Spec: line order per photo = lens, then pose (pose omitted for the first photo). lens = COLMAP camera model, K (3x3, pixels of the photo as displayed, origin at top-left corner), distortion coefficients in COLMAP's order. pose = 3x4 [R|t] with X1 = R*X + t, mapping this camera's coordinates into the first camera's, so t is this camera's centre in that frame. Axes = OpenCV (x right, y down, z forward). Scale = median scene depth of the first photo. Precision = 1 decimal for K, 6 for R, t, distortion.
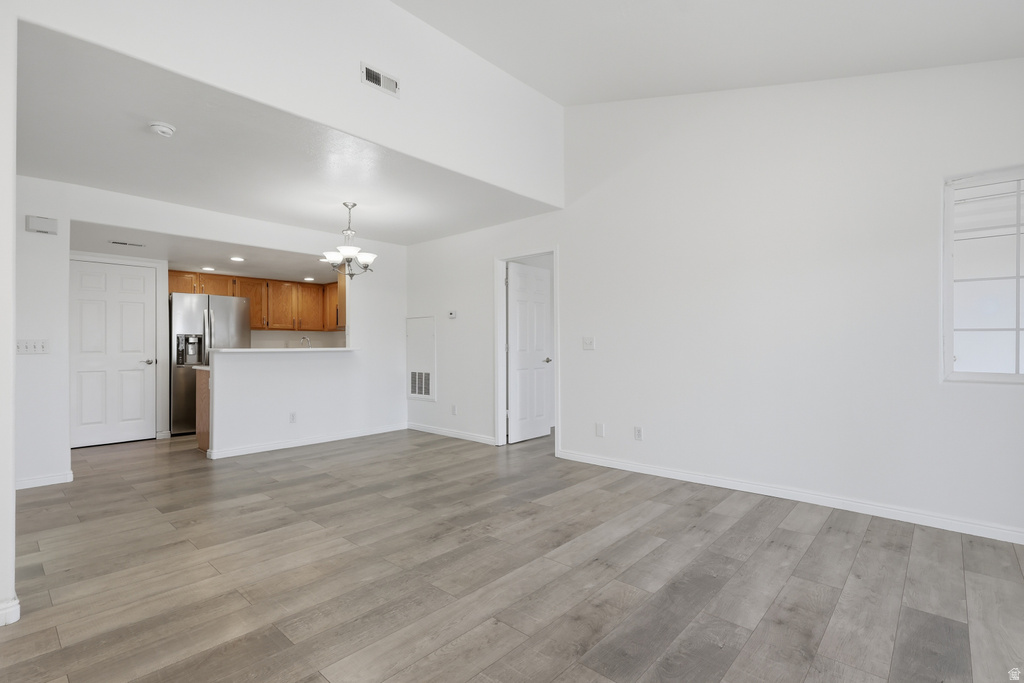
lens RADIAL K [[477.0, 0, 505.8], [0, 477.0, 345.6], [0, 0, 1]] dist [-0.007598, 0.001446]
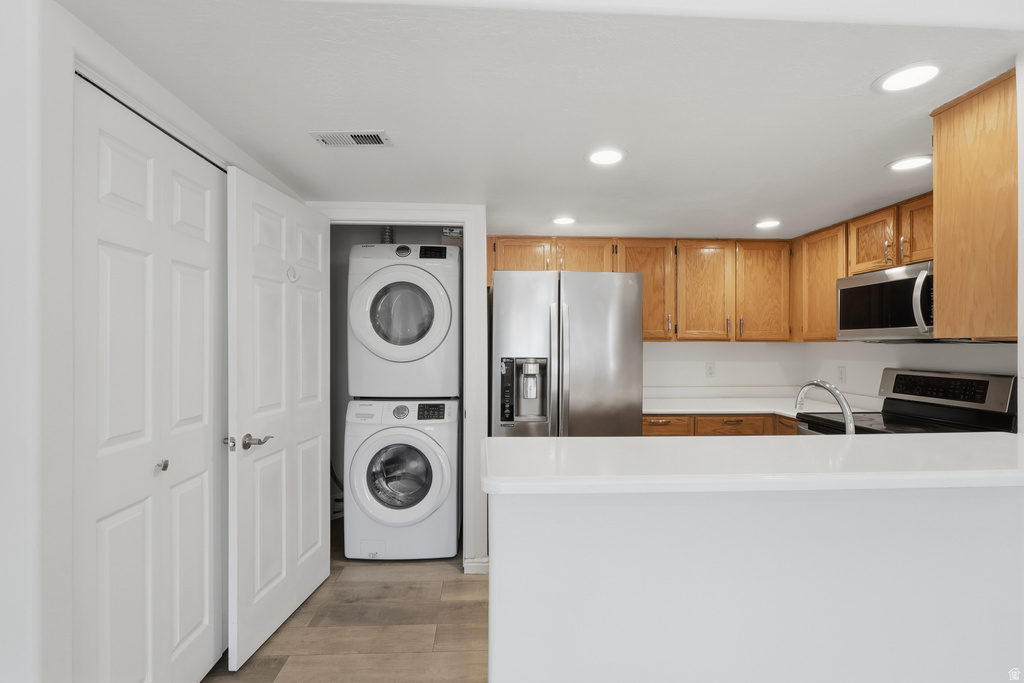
lens RADIAL K [[477.0, 0, 515.3], [0, 477.0, 343.6], [0, 0, 1]] dist [-0.007598, 0.001446]
pose [[0.721221, 0.004492, -0.692690, -0.324541], [-0.004081, 0.999989, 0.002236, -0.036131], [0.692693, 0.001214, 0.721232, 0.617636]]
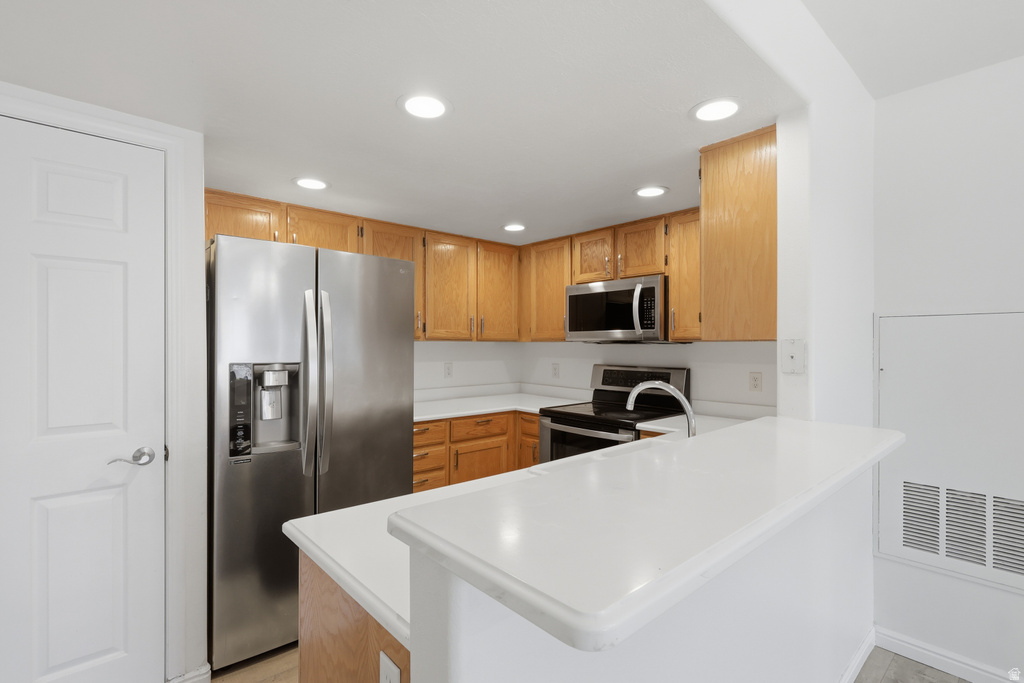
lens RADIAL K [[477.0, 0, 507.7], [0, 477.0, 345.7], [0, 0, 1]] dist [-0.007598, 0.001446]
pose [[0.995390, 0.008790, -0.095504, -0.438176], [-0.008239, 0.999947, 0.006163, -0.036931], [0.095553, -0.005347, 0.995410, 0.645353]]
